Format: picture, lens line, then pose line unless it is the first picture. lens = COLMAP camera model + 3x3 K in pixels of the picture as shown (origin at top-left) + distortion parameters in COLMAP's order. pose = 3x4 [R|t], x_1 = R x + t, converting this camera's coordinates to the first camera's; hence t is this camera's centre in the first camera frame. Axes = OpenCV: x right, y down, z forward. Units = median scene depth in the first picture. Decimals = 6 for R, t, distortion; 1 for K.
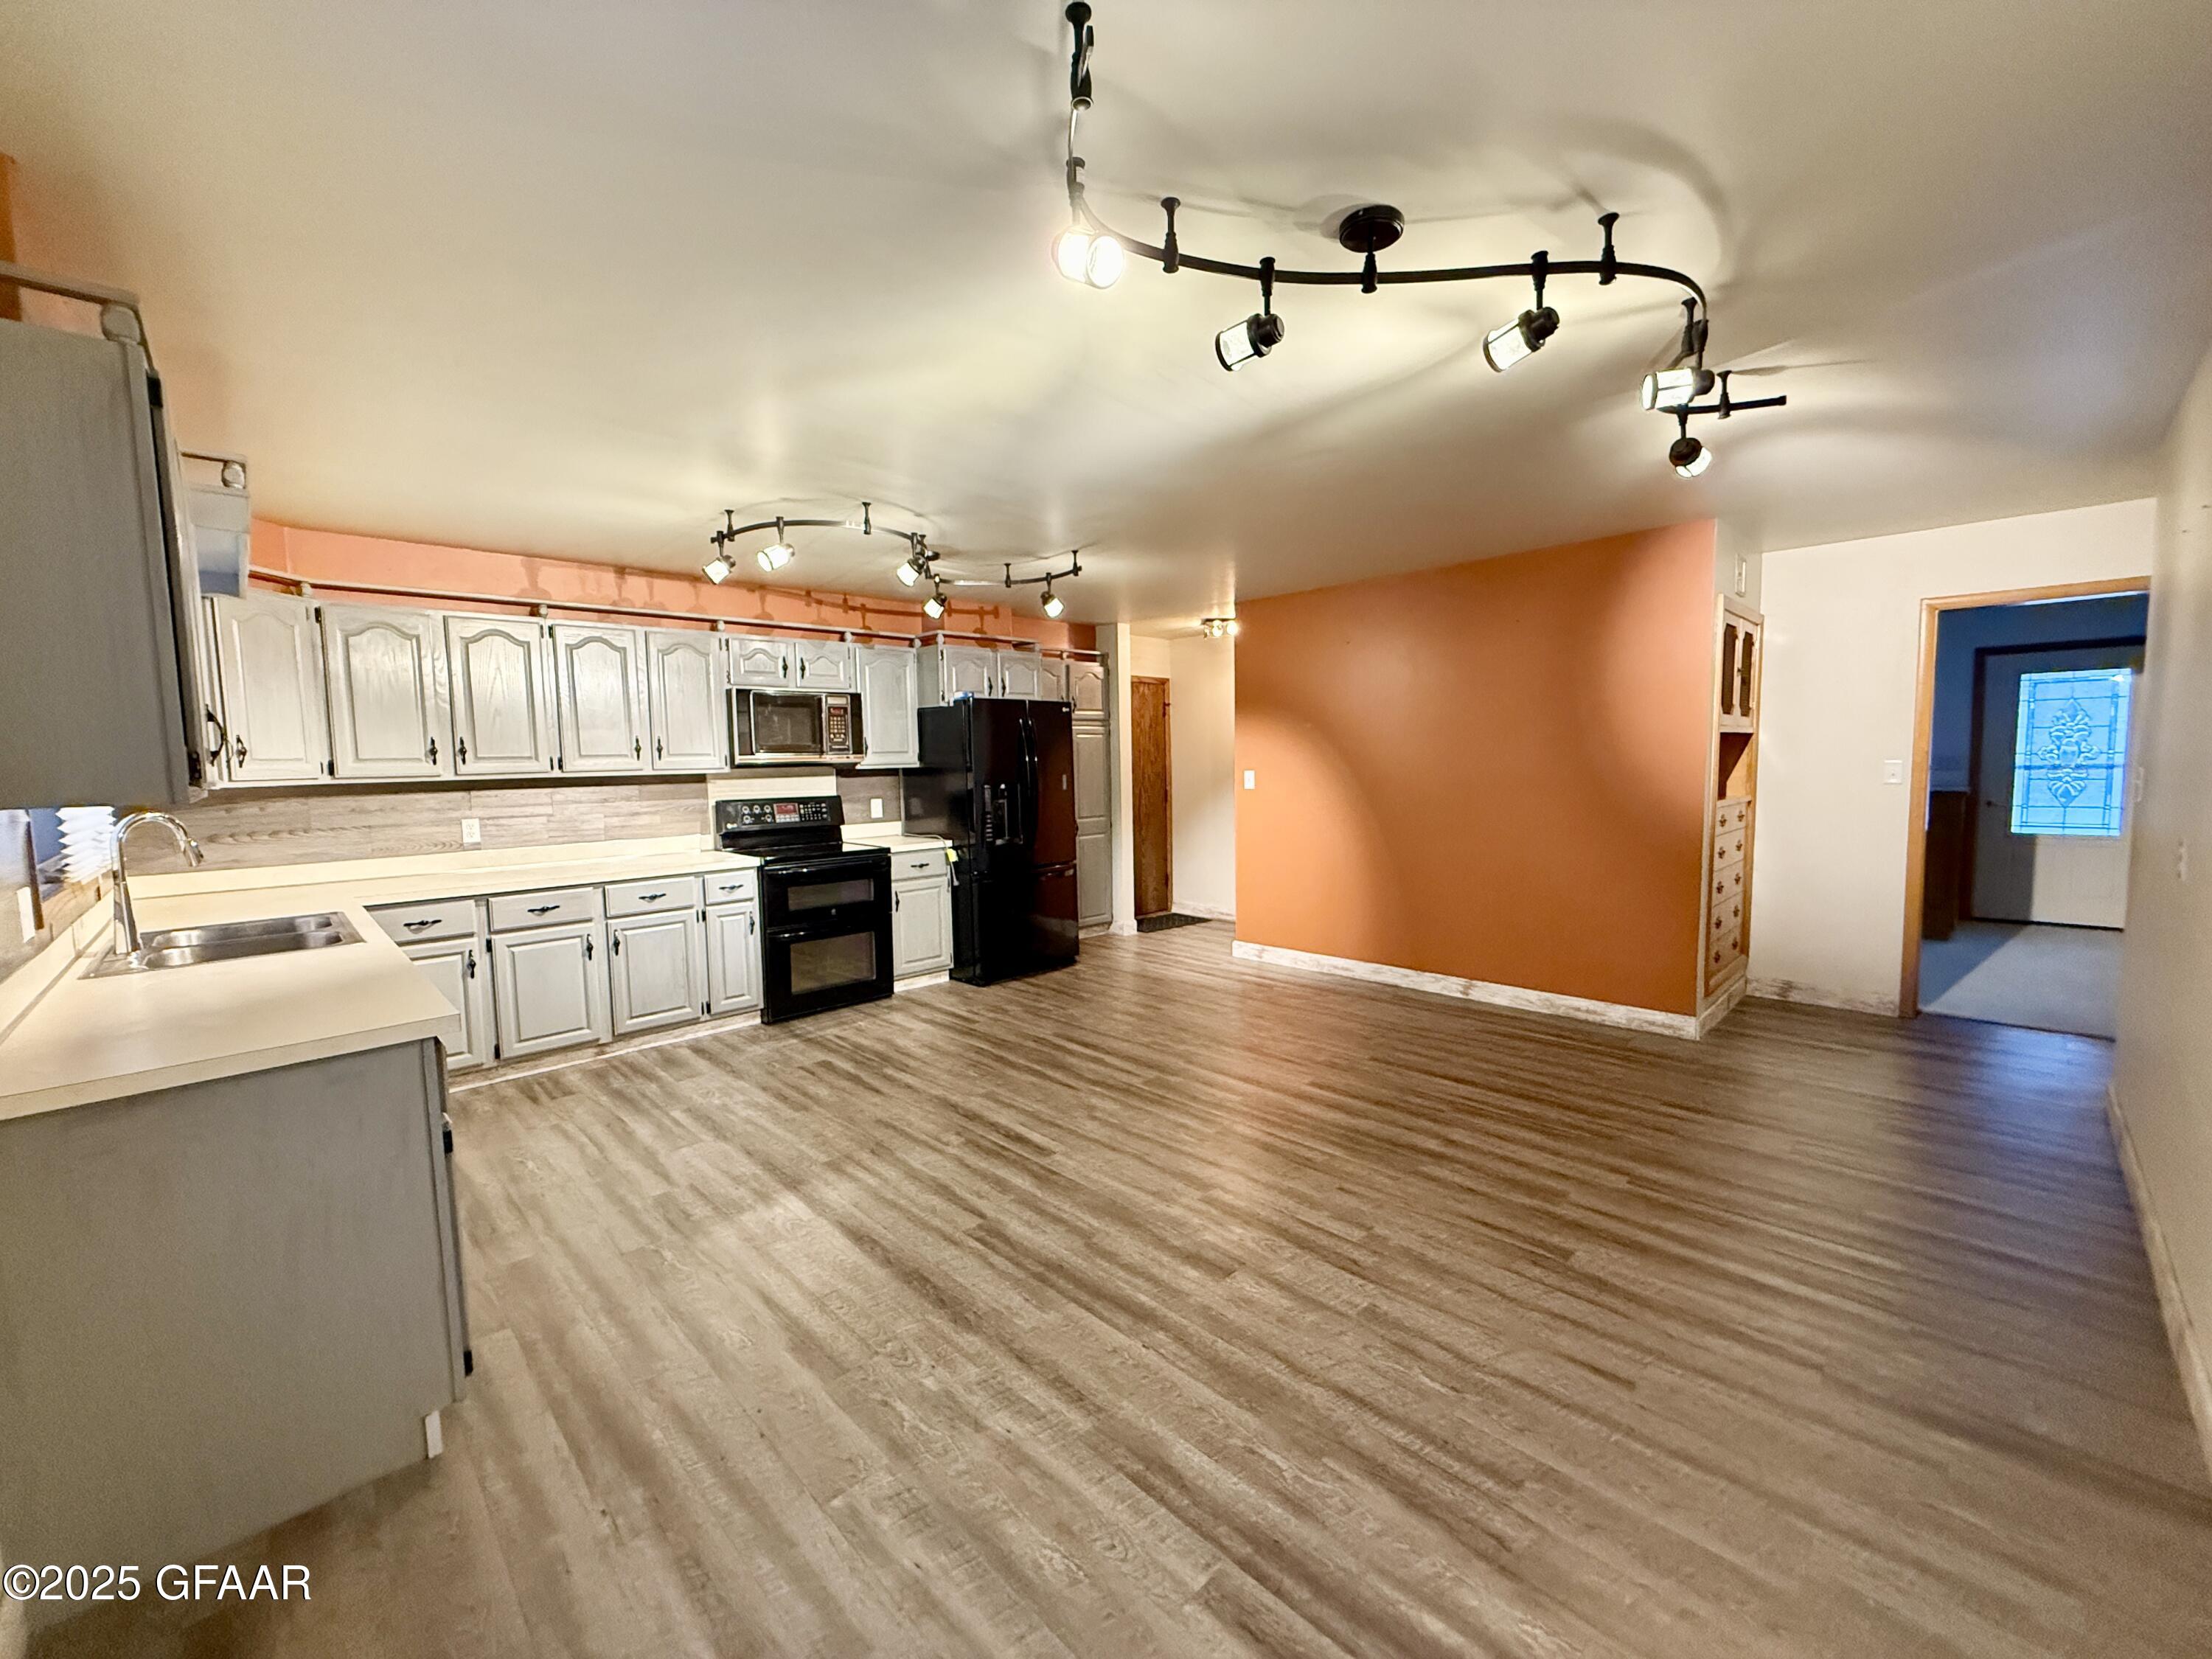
lens RADIAL K [[877.0, 0, 1101.2], [0, 877.0, 828.9], [0, 0, 1]] dist [-0.000878, -0.000009]
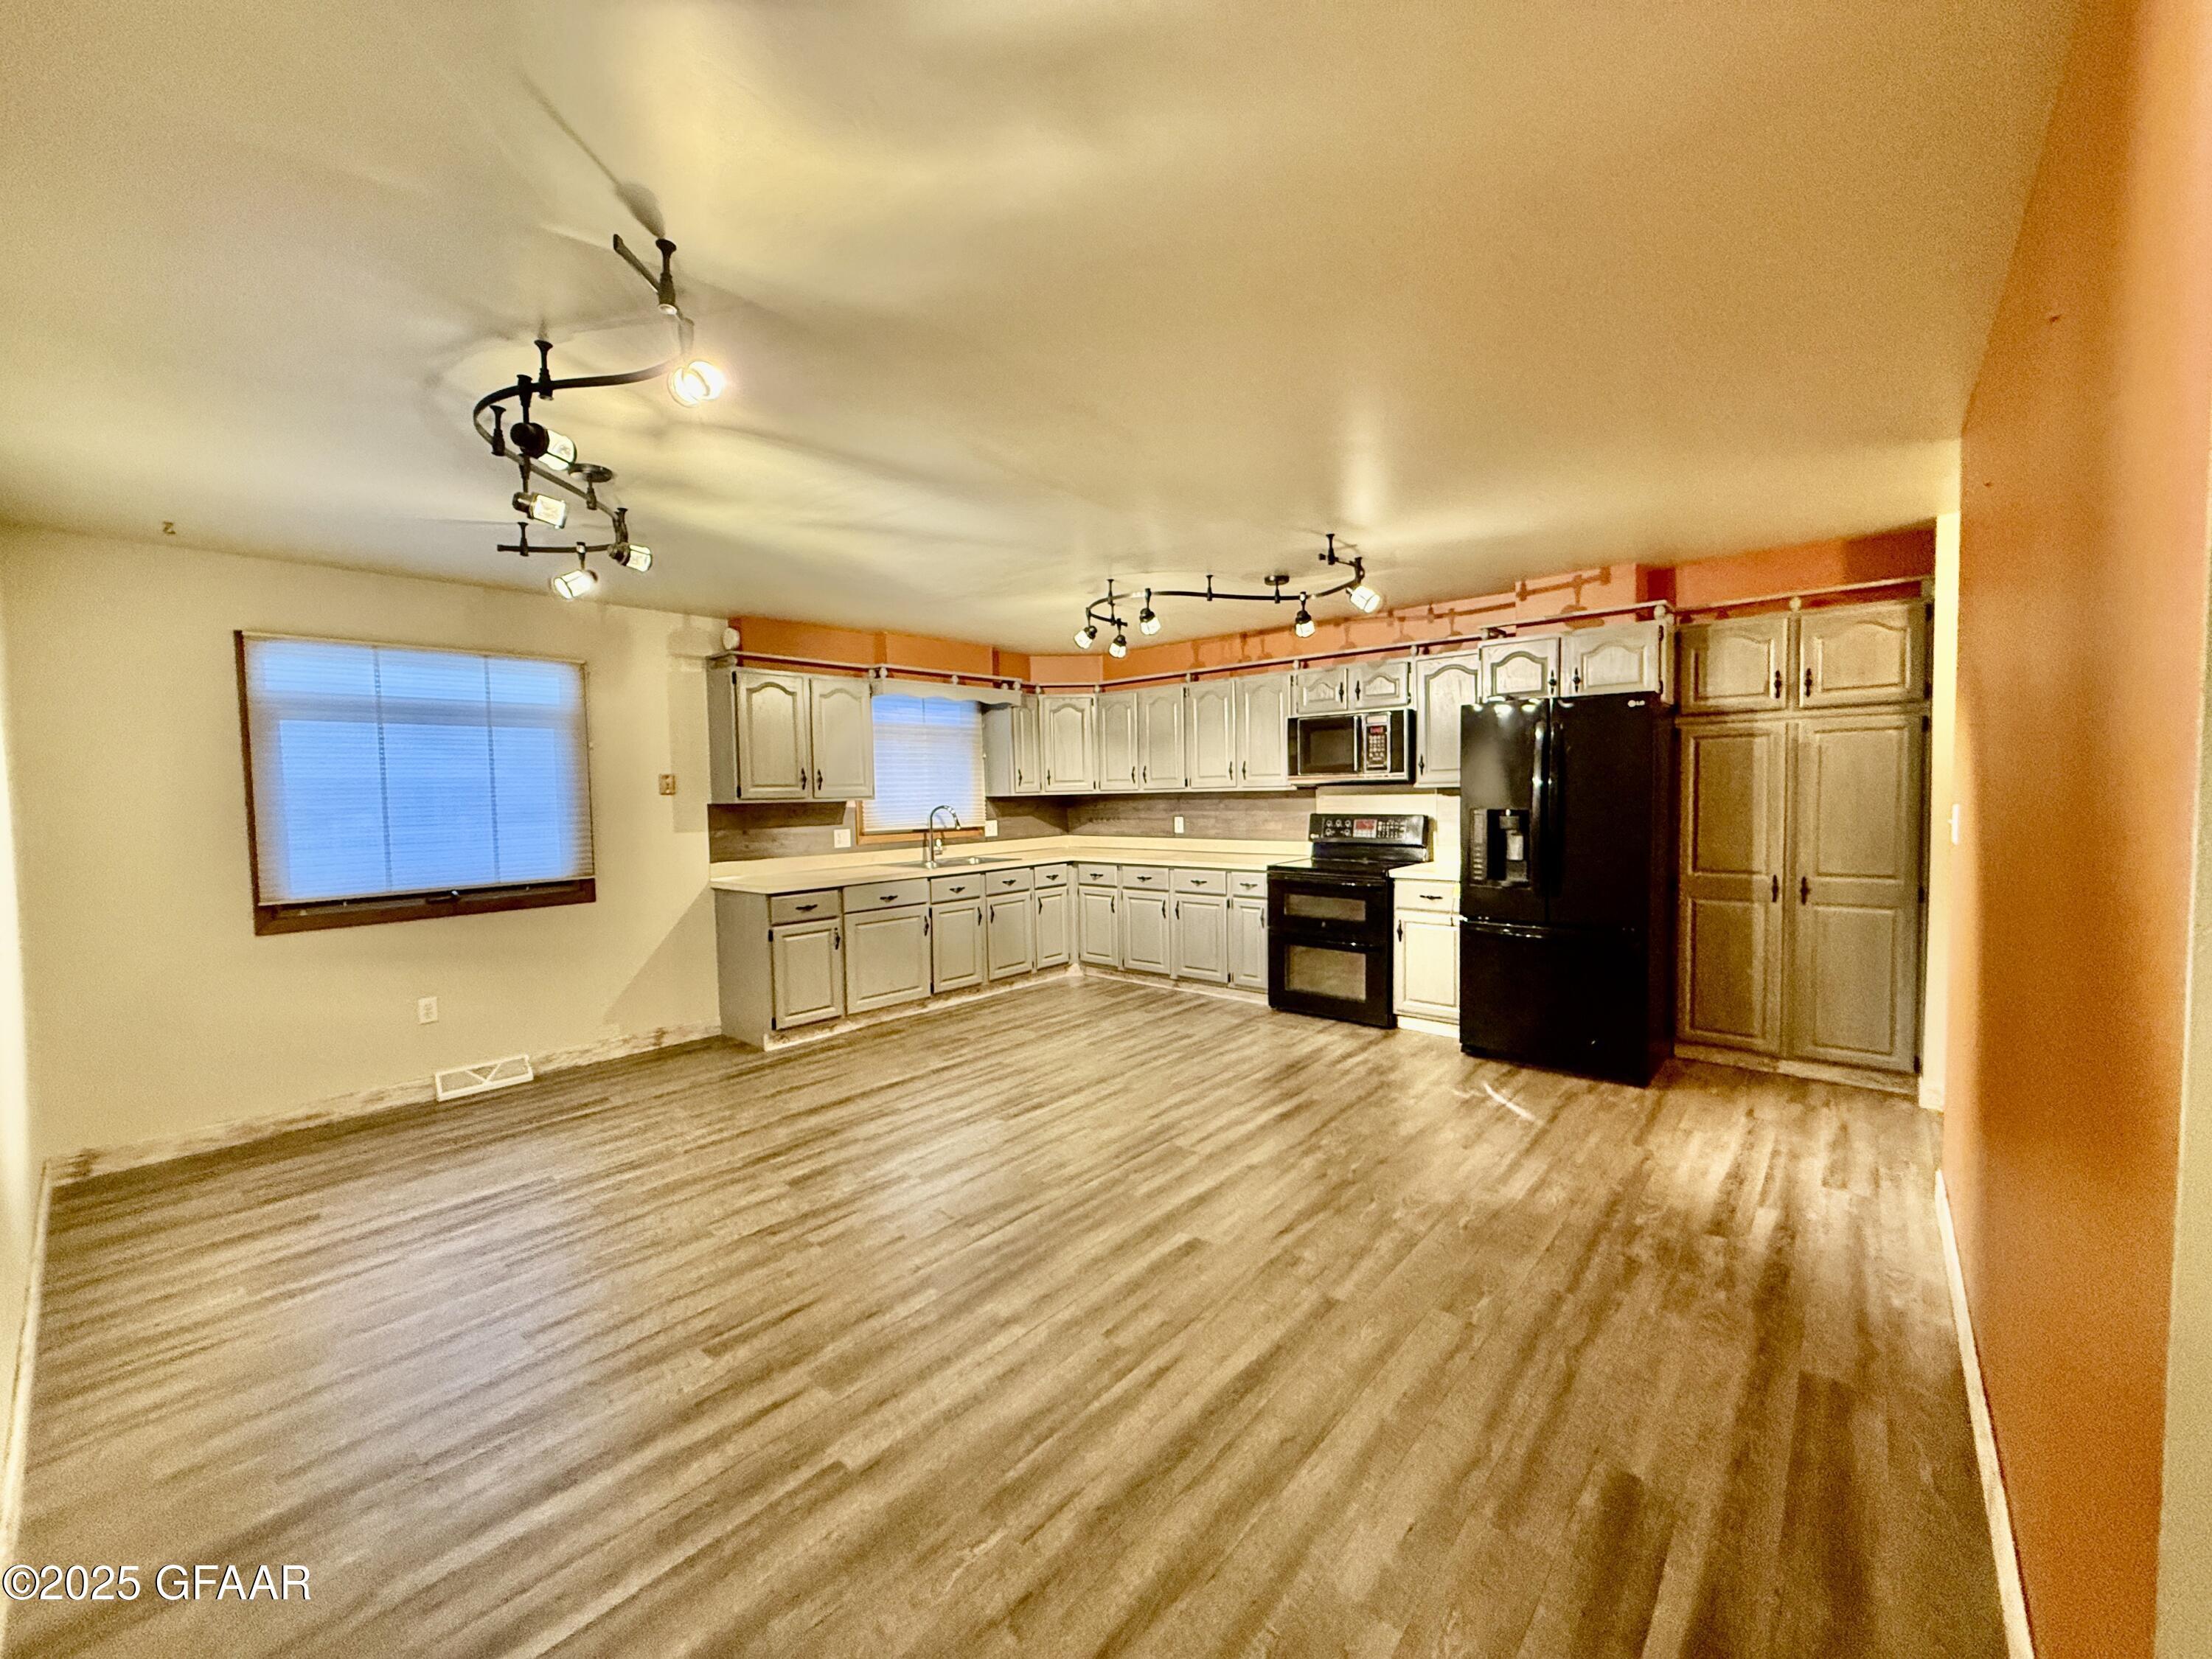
lens RADIAL K [[877.0, 0, 1101.2], [0, 877.0, 828.9], [0, 0, 1]] dist [-0.000878, -0.000009]
pose [[0.082033, 0.062614, -0.994661, 0.848869], [-0.063060, 0.996351, 0.057520, -0.075328], [0.994633, 0.058005, 0.085682, 0.768768]]
